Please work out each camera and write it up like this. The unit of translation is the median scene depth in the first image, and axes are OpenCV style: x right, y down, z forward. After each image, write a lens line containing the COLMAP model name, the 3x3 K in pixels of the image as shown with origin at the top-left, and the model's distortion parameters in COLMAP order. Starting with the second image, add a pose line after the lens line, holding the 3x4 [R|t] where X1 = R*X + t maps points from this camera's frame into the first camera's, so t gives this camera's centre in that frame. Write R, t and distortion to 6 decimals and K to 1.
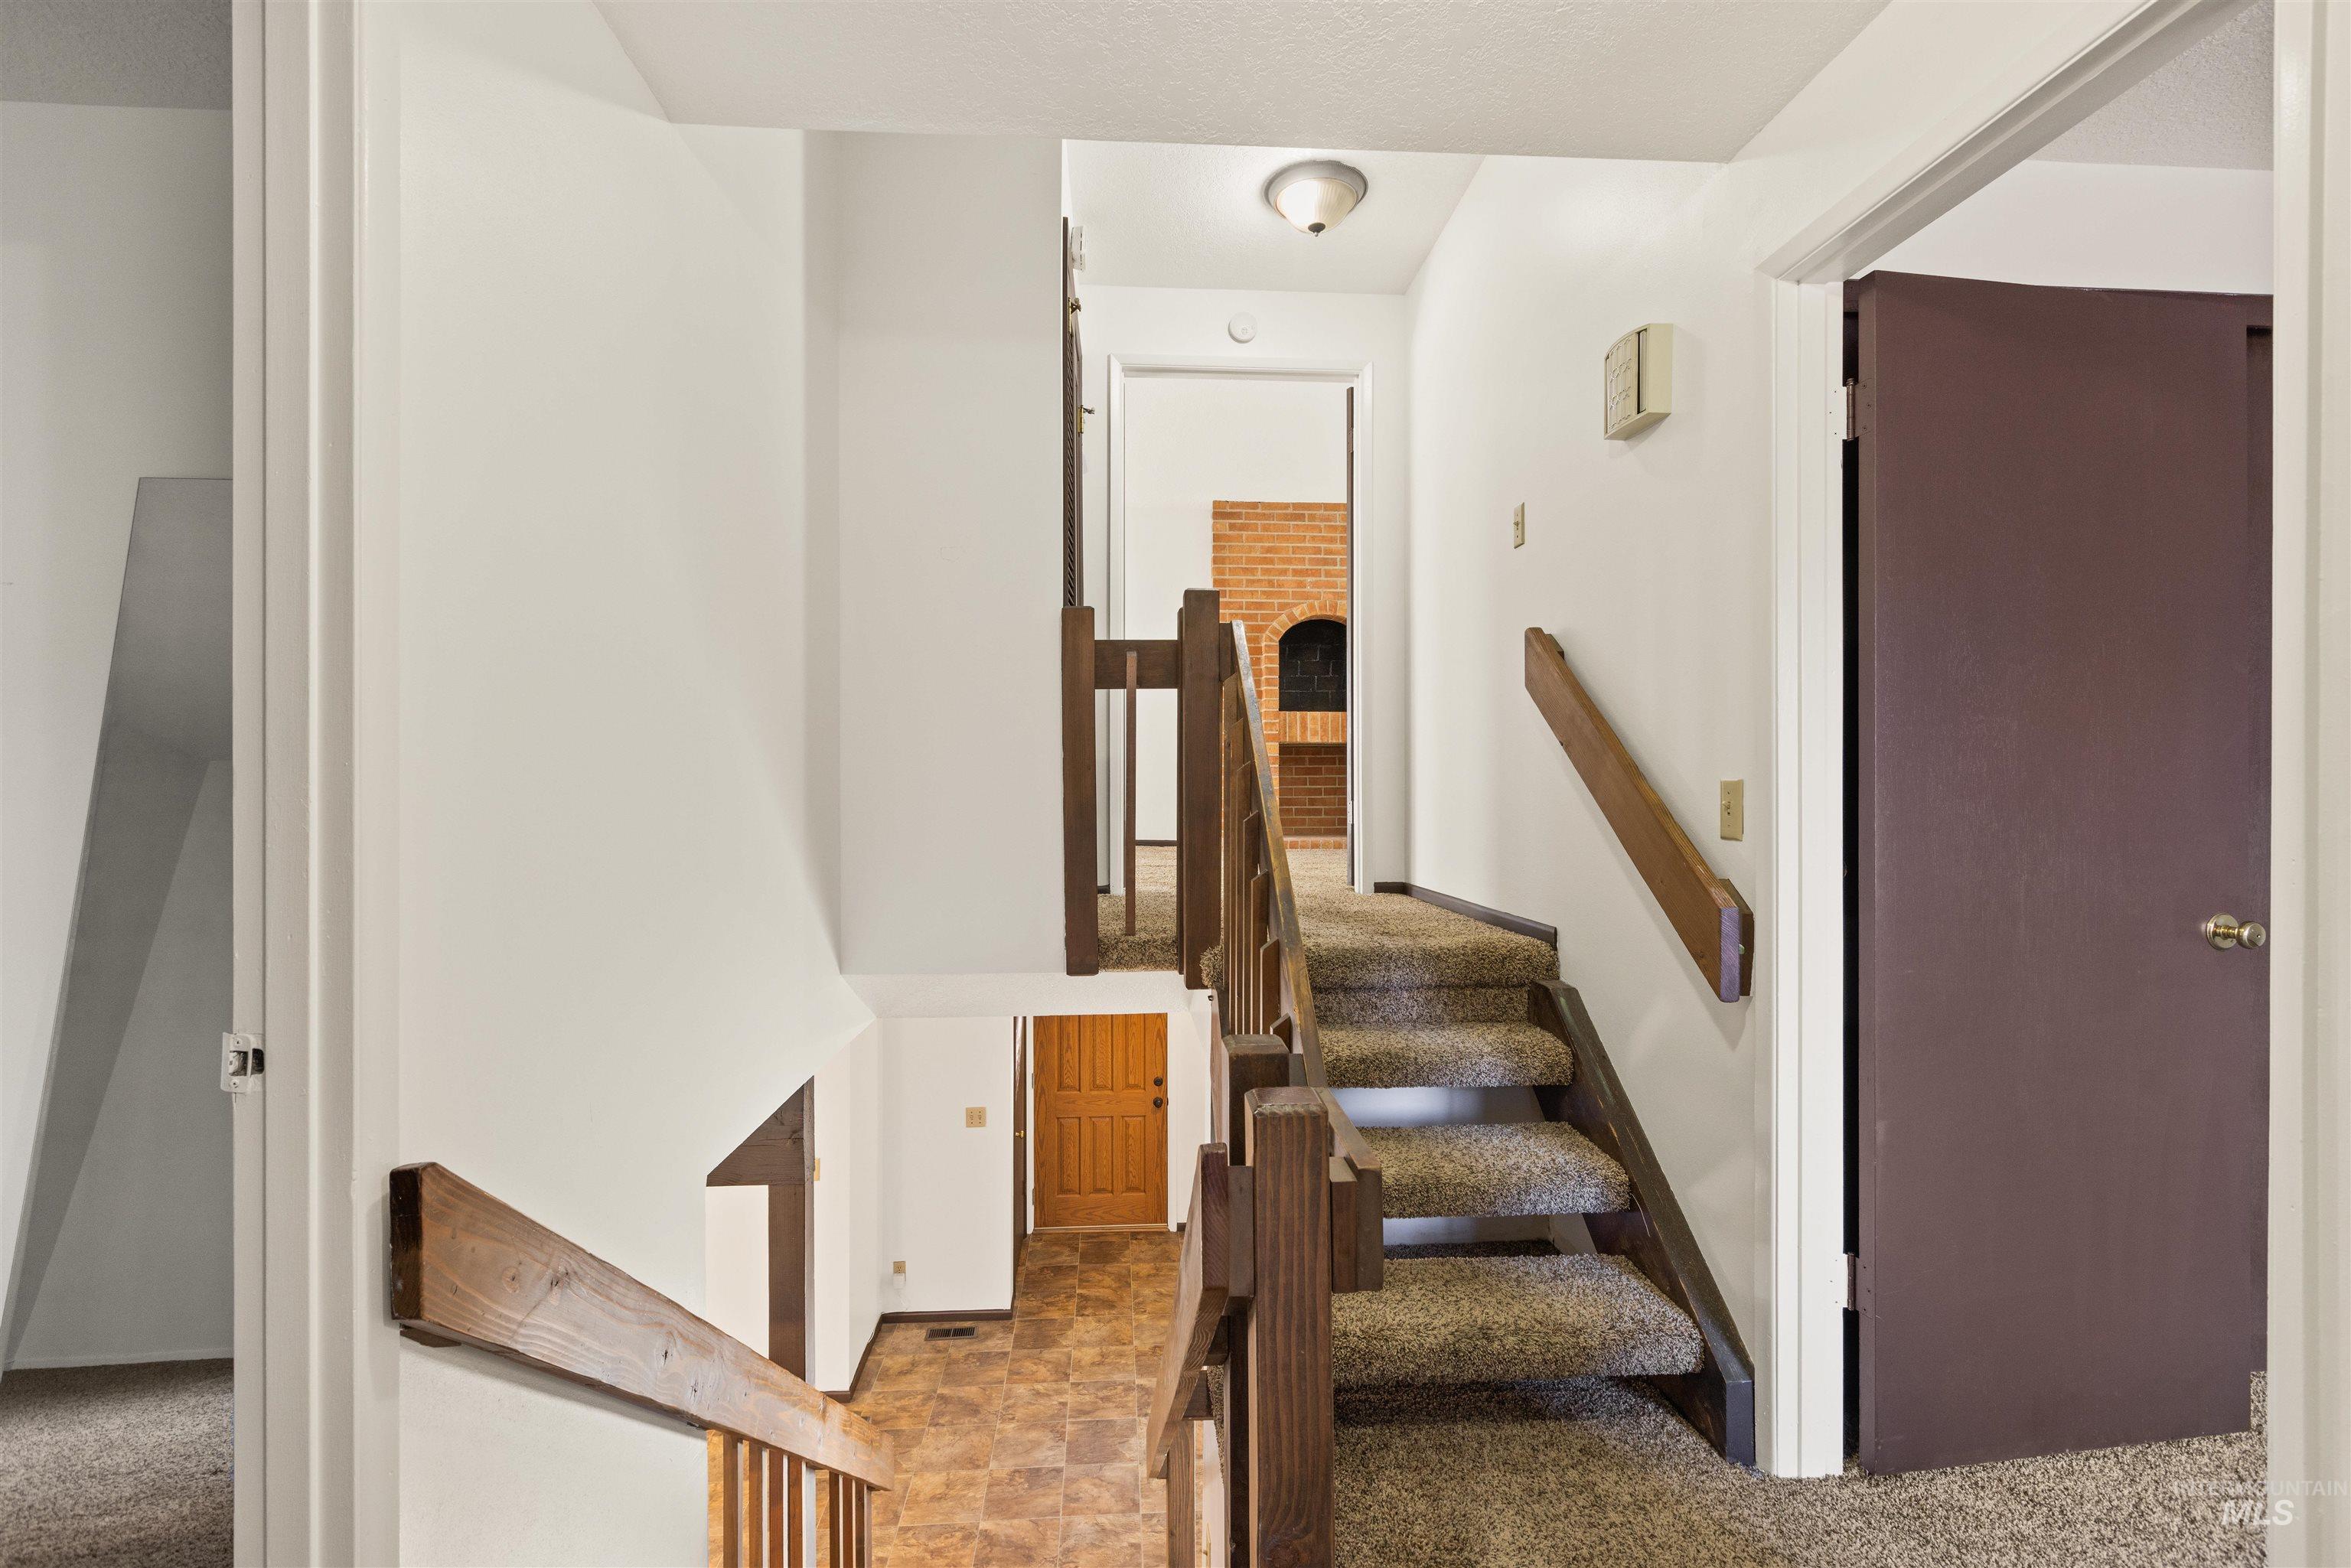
lens RADIAL K [[1066.0, 0, 1178.5], [0, 1066.0, 778.0], [0, 0, 1]] dist [0.011341, -0.000478]
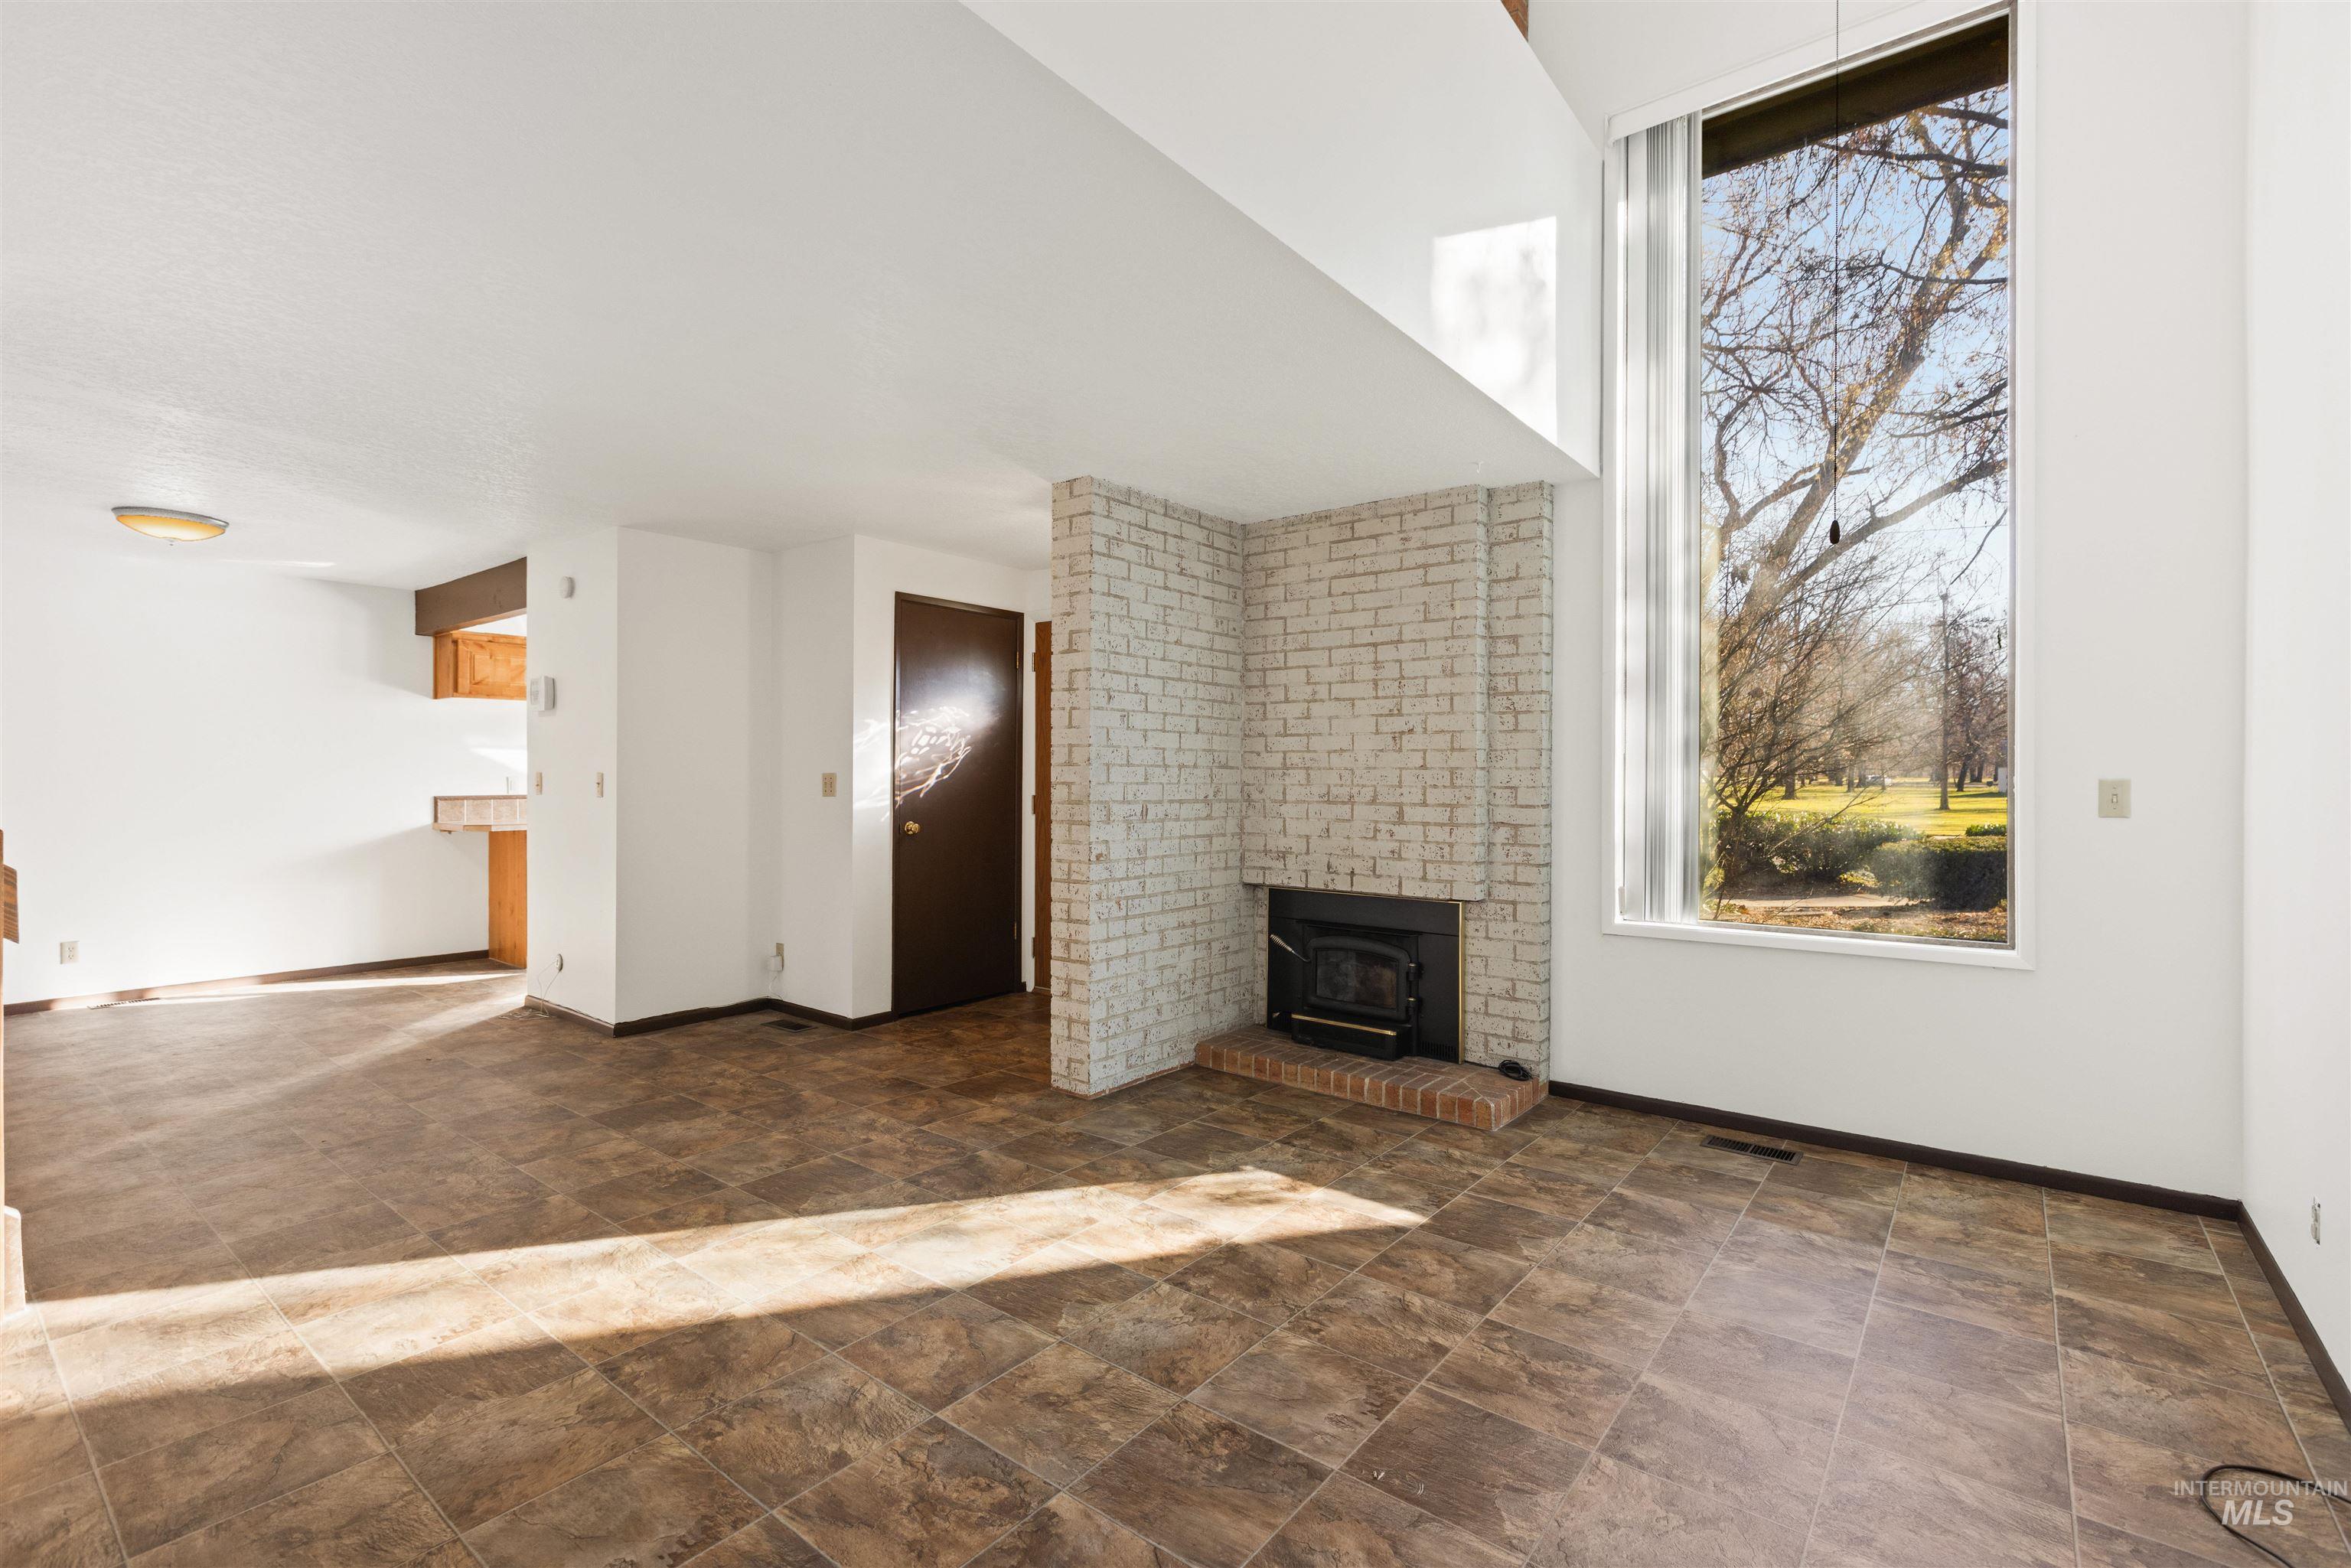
lens RADIAL K [[1066.7, 0, 1181.0], [0, 1066.7, 775.1], [0, 0, 1]] dist [-0.000786, 0.000509]
pose [[0.739064, 0.004687, -0.673619, 0.575623], [-0.003666, 0.999989, 0.002936, 0.303894], [0.673625, 0.000299, 0.739073, 0.560521]]
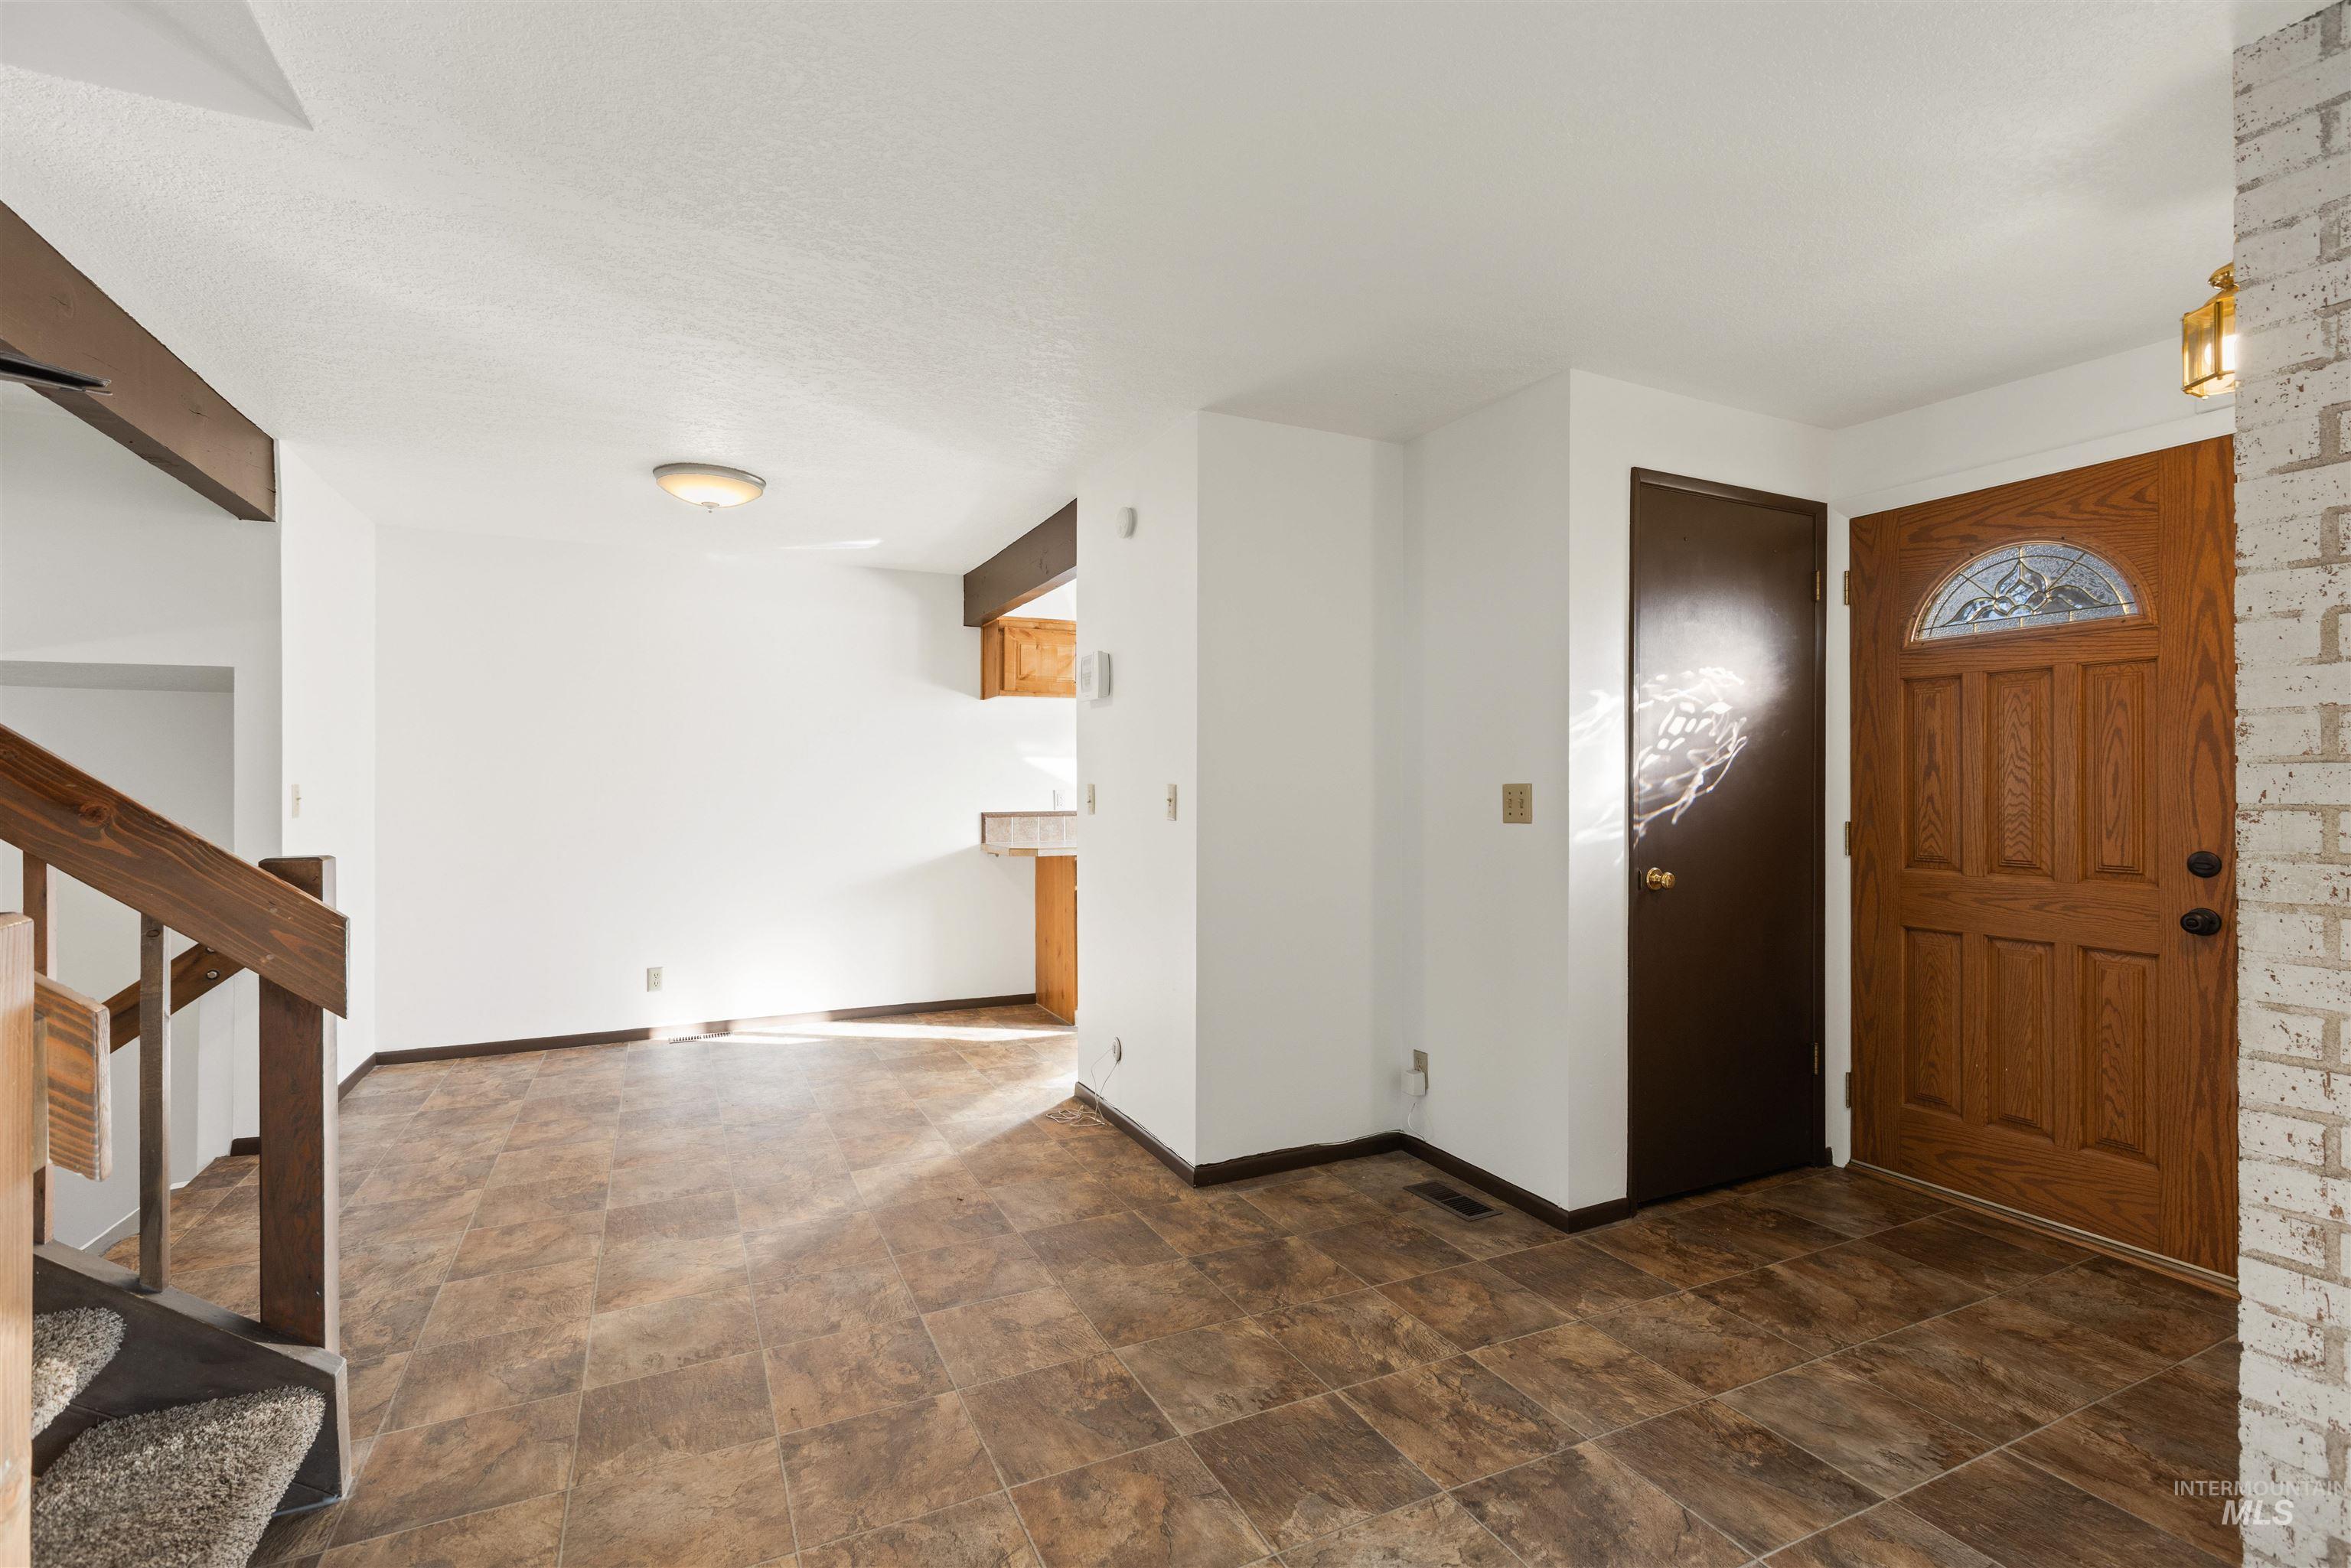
lens RADIAL K [[1066.7, 0, 1179.4], [0, 1066.7, 775.7], [0, 0, 1]] dist [-0.000786, 0.000509]
pose [[0.376911, -0.006003, -0.926230, 0.213206], [0.000894, 0.999981, -0.006117, 0.305063], [0.926249, 0.001478, 0.376909, 0.658674]]
